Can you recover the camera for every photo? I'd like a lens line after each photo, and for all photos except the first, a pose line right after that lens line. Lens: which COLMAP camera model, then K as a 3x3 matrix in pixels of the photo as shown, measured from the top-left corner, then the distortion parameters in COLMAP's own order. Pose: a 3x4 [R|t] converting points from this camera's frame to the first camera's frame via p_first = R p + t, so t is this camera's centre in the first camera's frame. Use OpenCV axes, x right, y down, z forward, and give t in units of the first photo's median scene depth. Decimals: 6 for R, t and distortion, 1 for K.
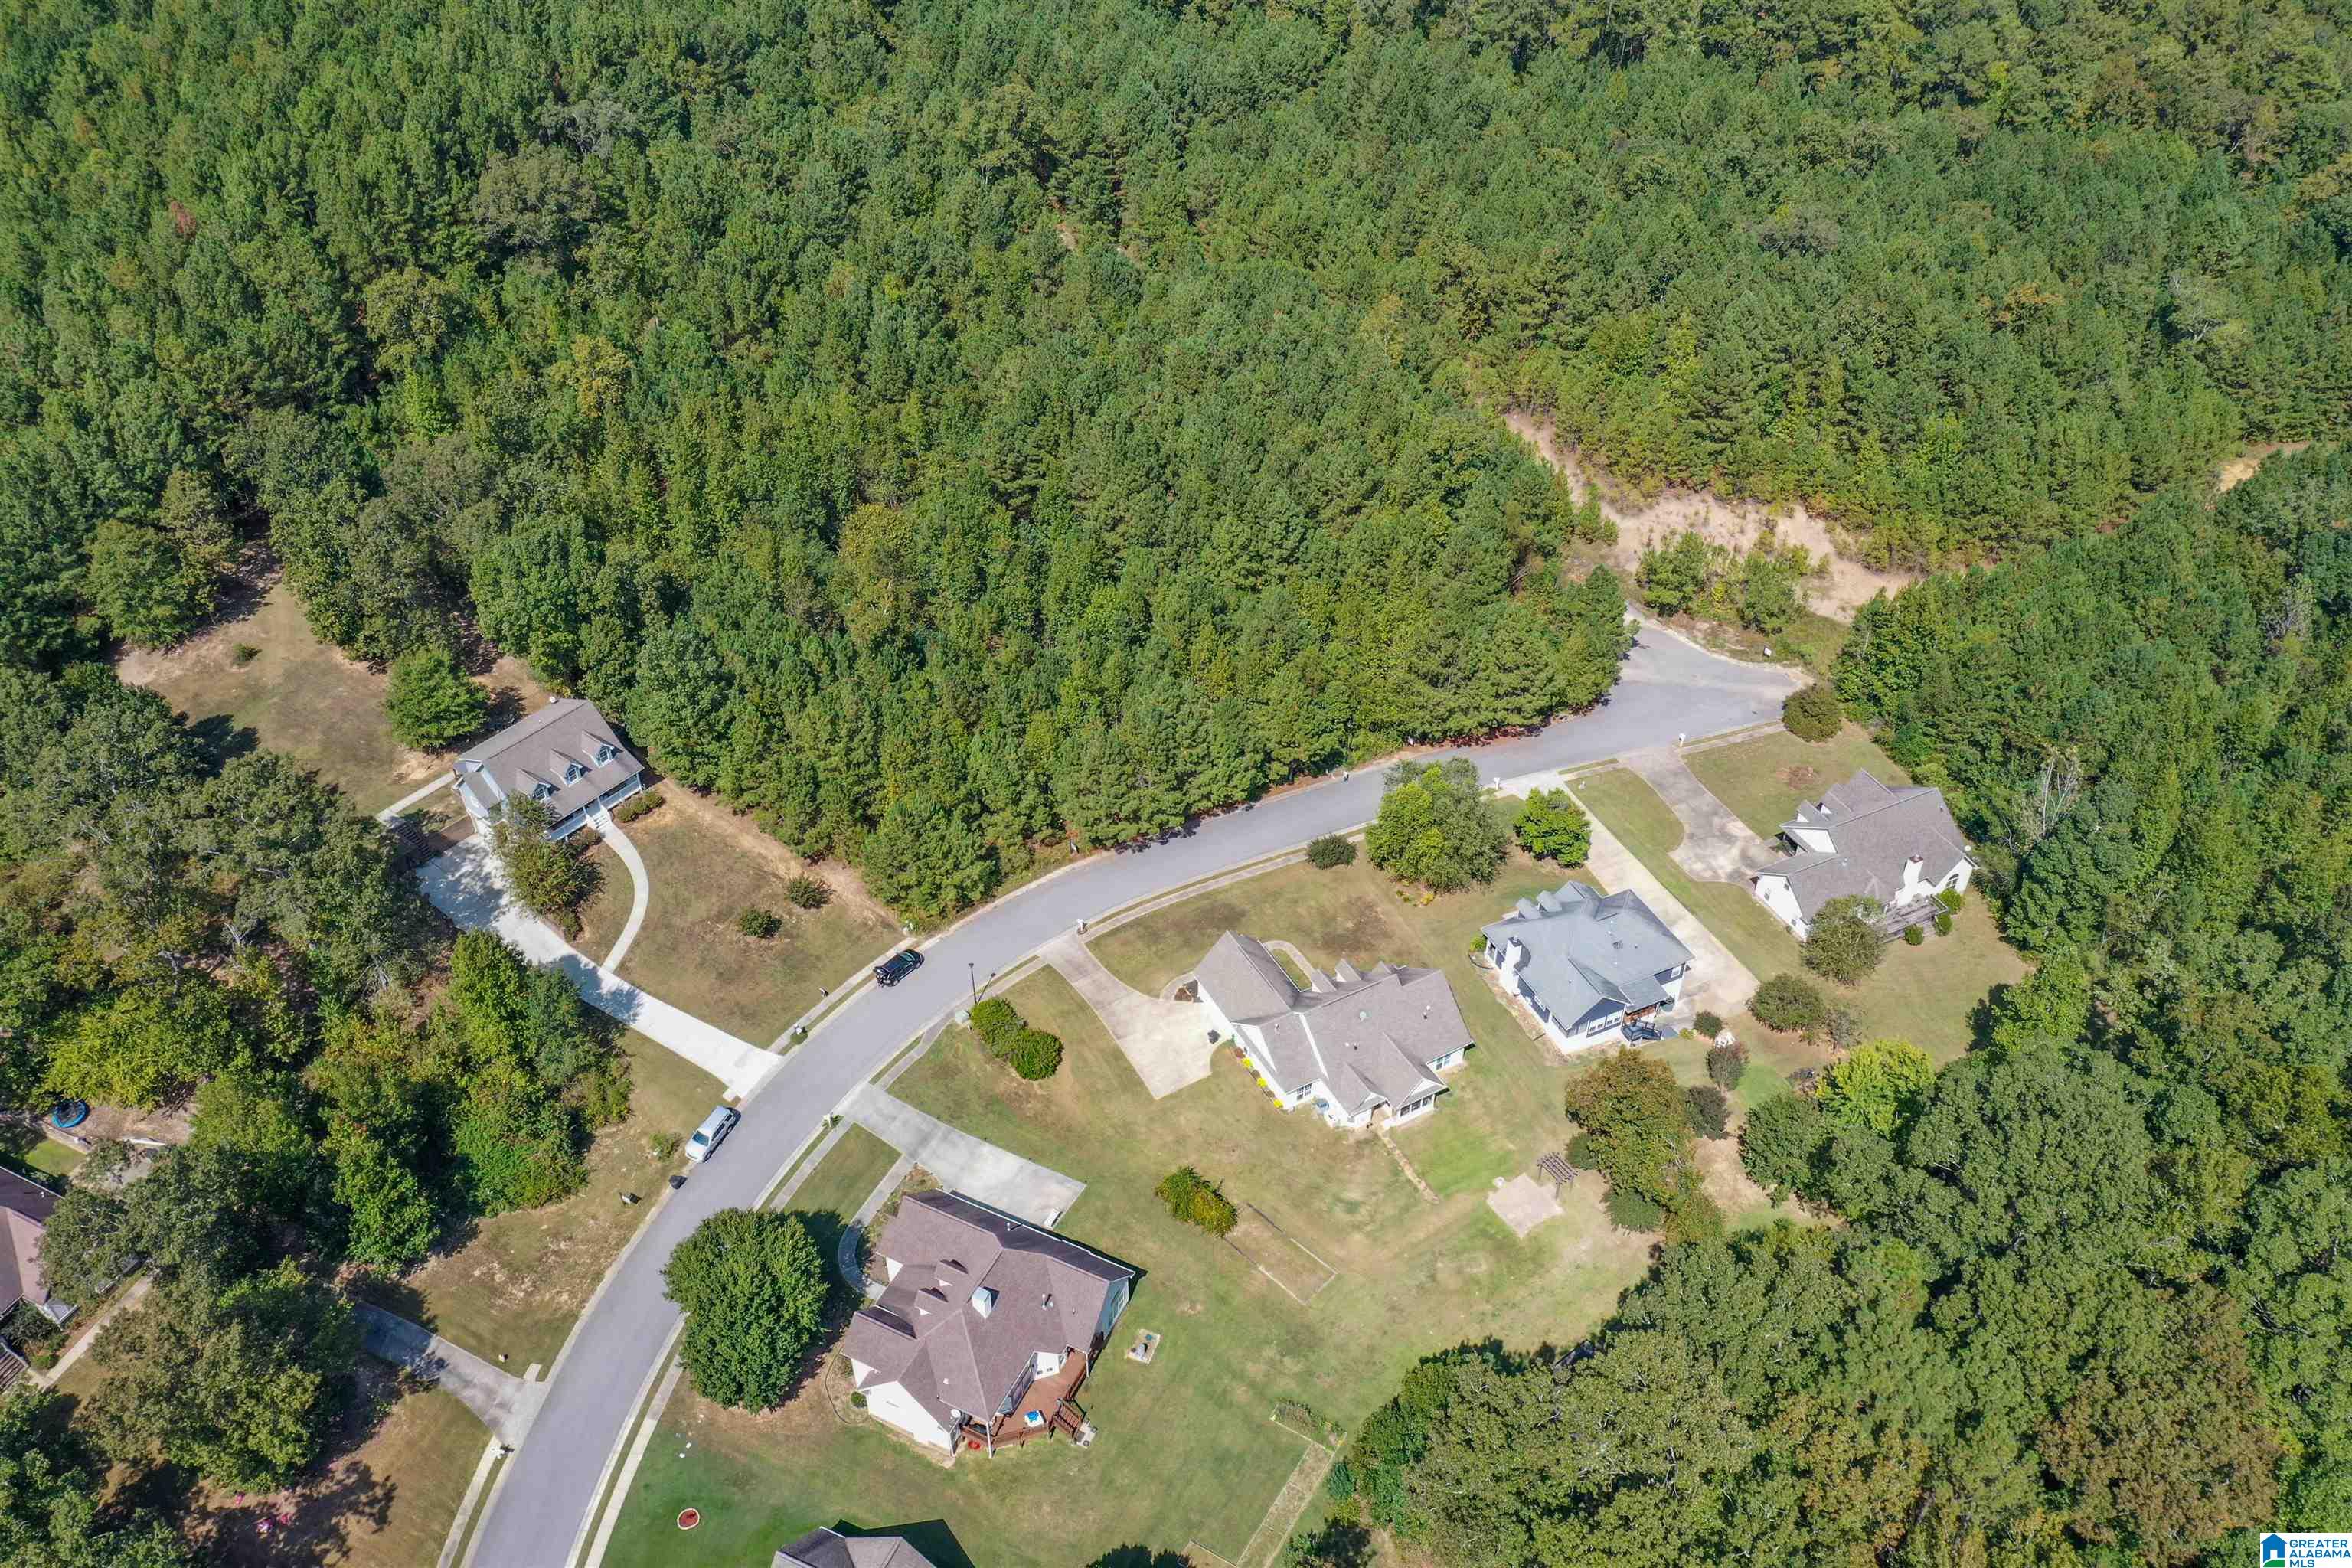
lens RADIAL K [[1828.0, 0, 1176.0], [0, 1828.0, 784.0], [0, 0, 1]] dist [0.014246, 0.008567]
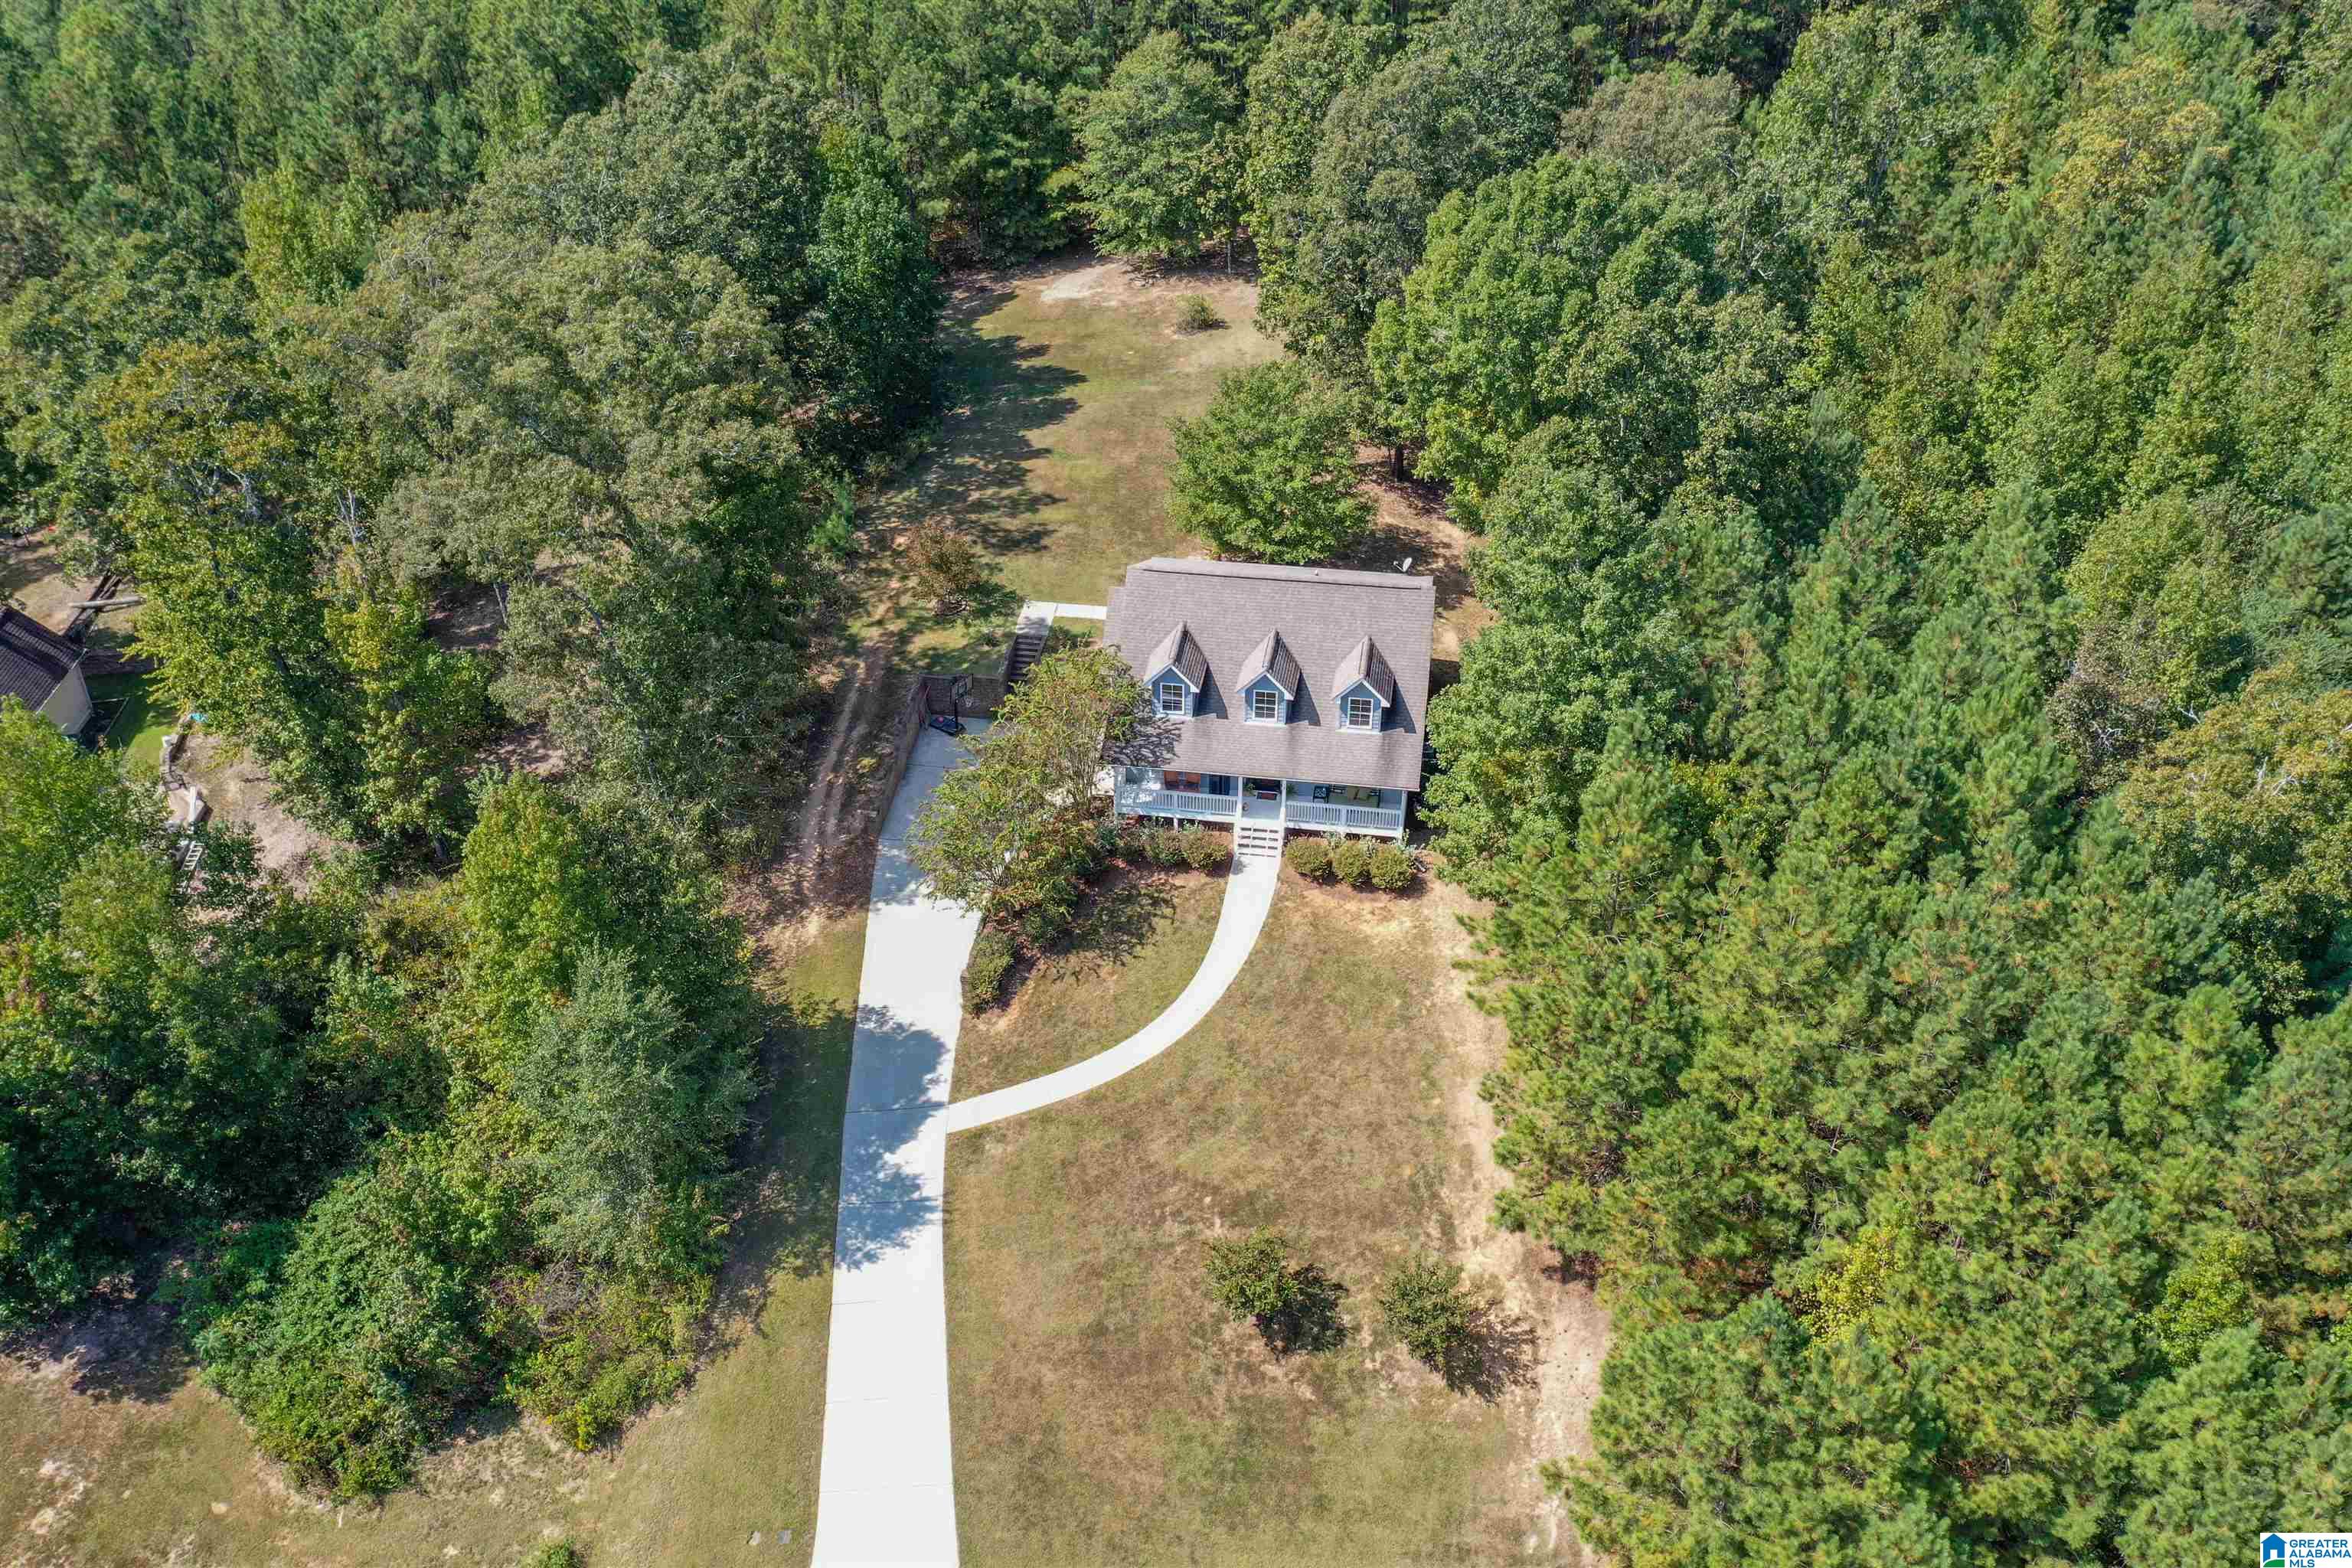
lens RADIAL K [[1859.2, 0, 1173.4], [0, 1859.2, 770.3], [0, 0, 1]] dist [-0.009971, 0.006195]
pose [[0.503244, 0.476538, -0.720873, -0.036738], [-0.550949, 0.819602, 0.157185, -0.047585], [0.665733, 0.318062, 0.675008, 0.734777]]
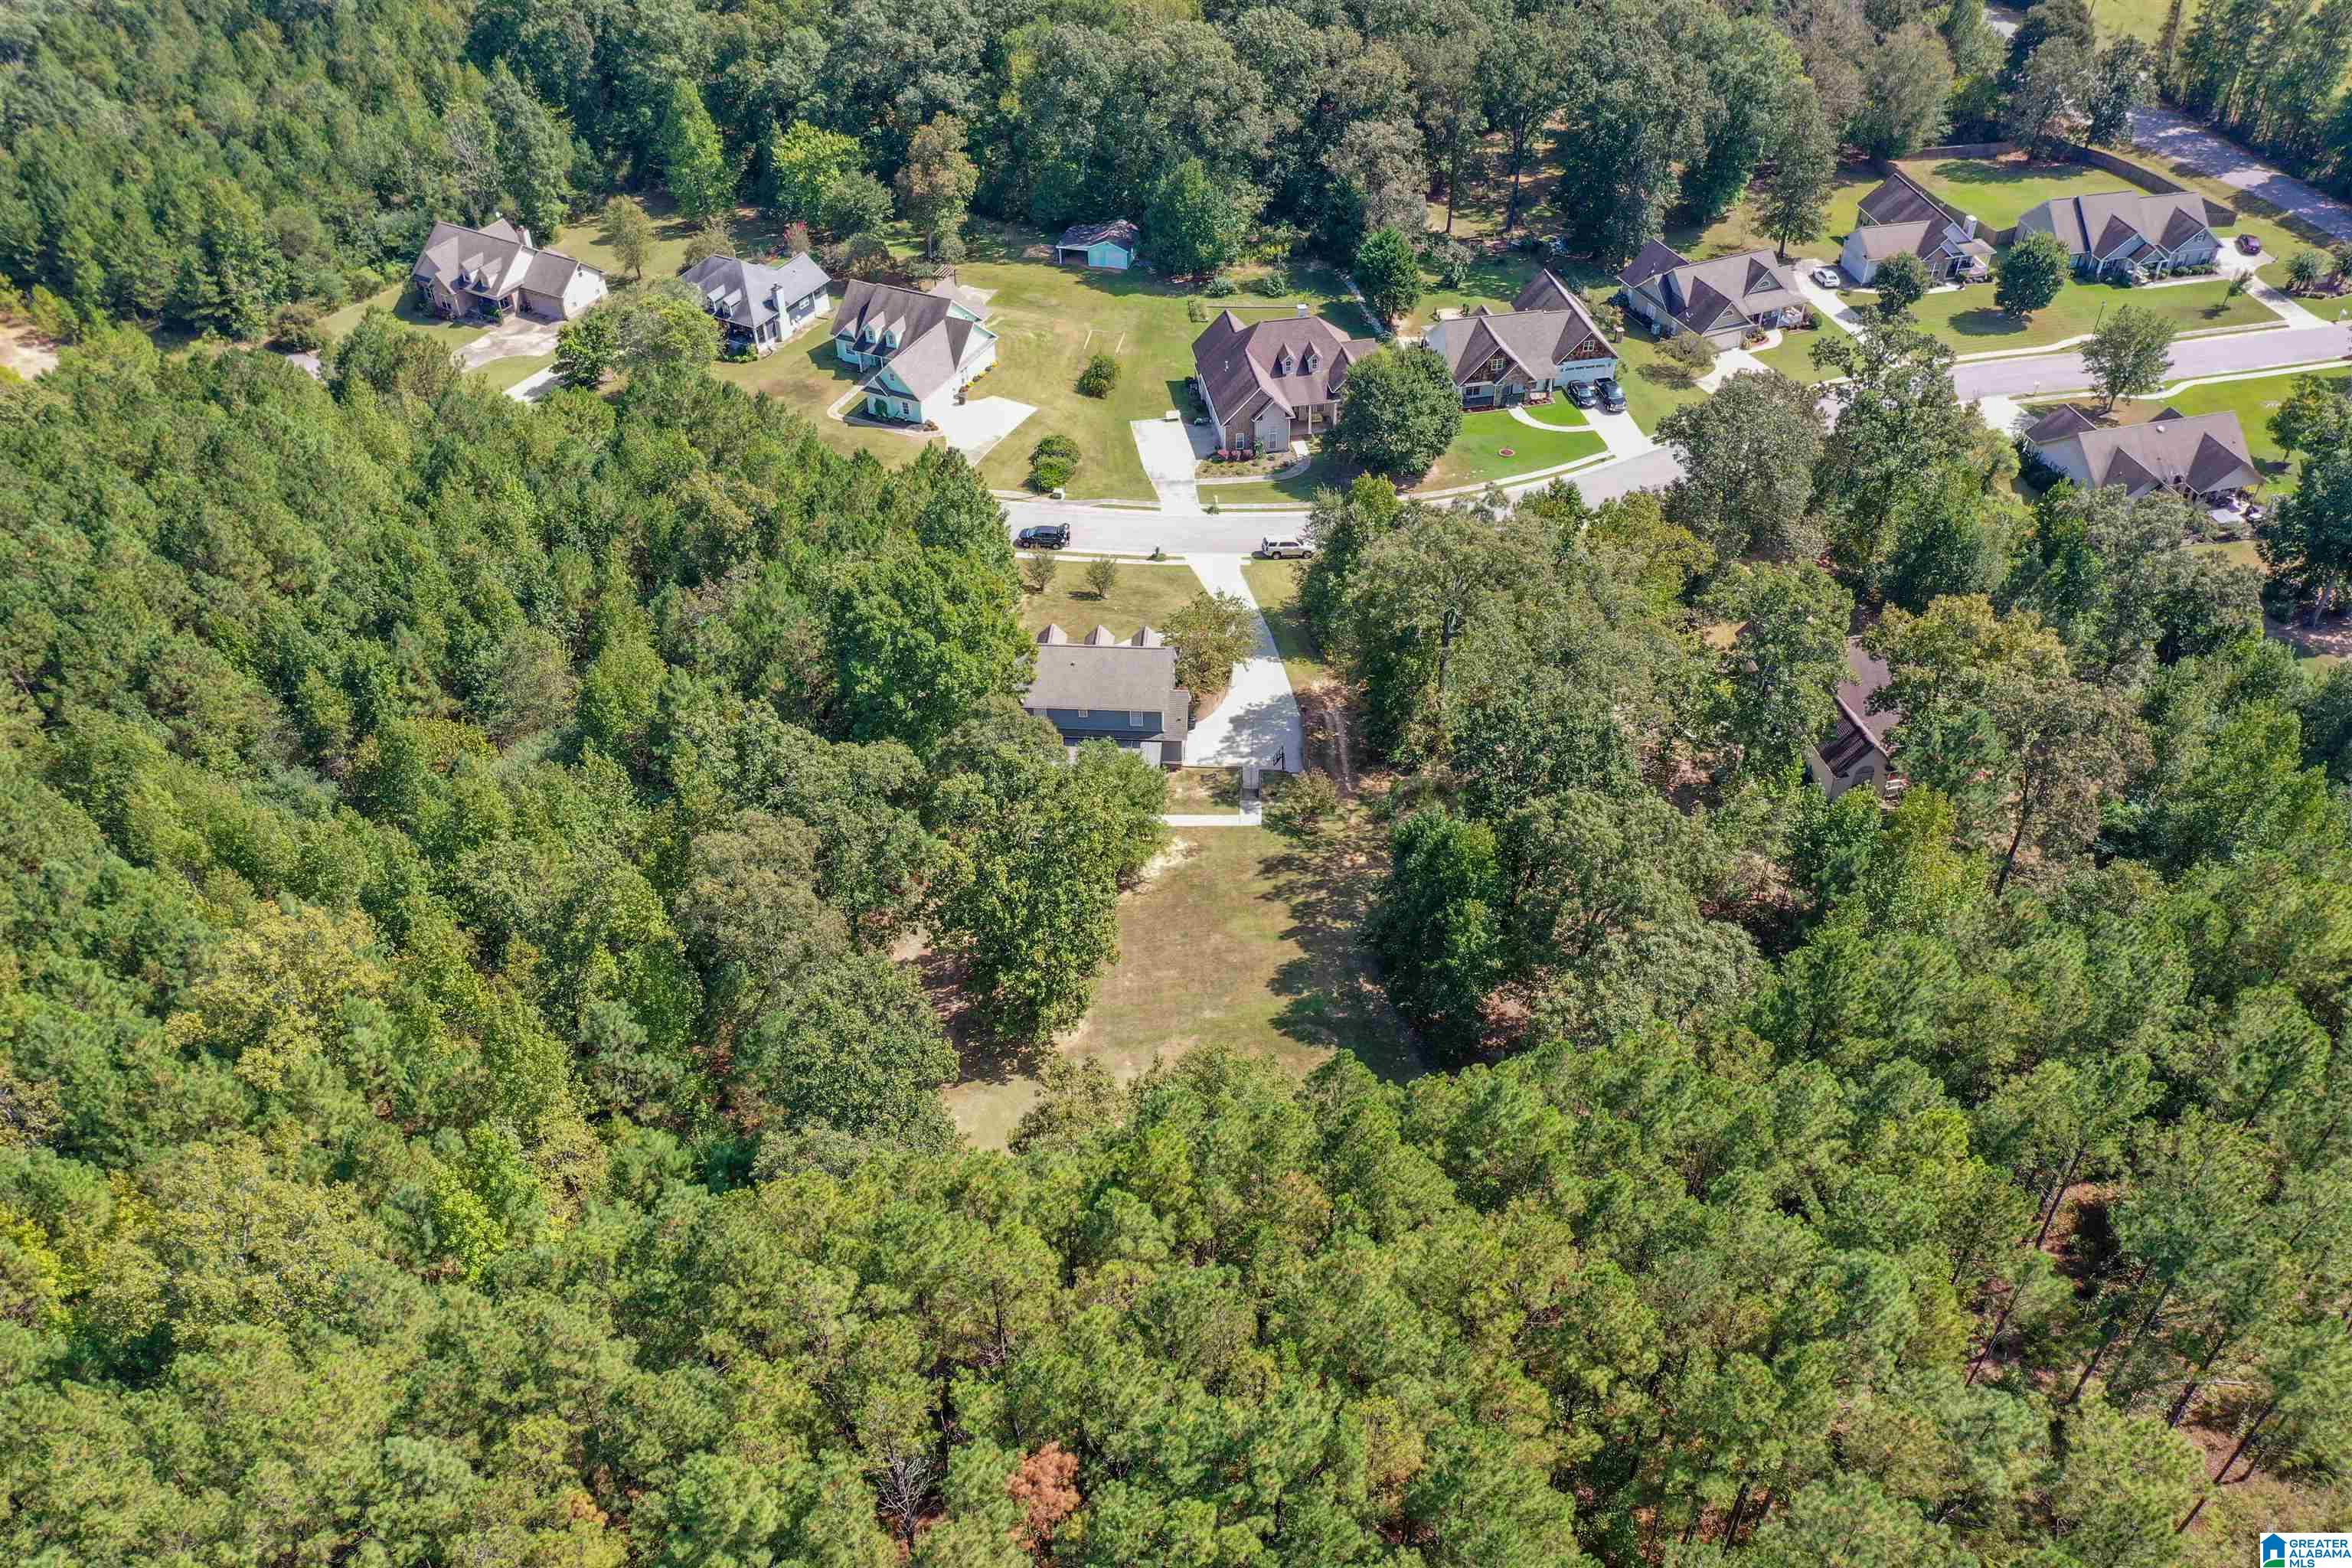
lens RADIAL K [[1856.6, 0, 1175.0], [0, 1856.6, 779.3], [0, 0, 1]] dist [-0.000646, 0.002167]
pose [[-0.576863, -0.529978, 0.621572, -0.925752], [0.521353, 0.346912, 0.779643, -0.634596], [-0.628825, 0.773806, 0.076185, 0.991971]]
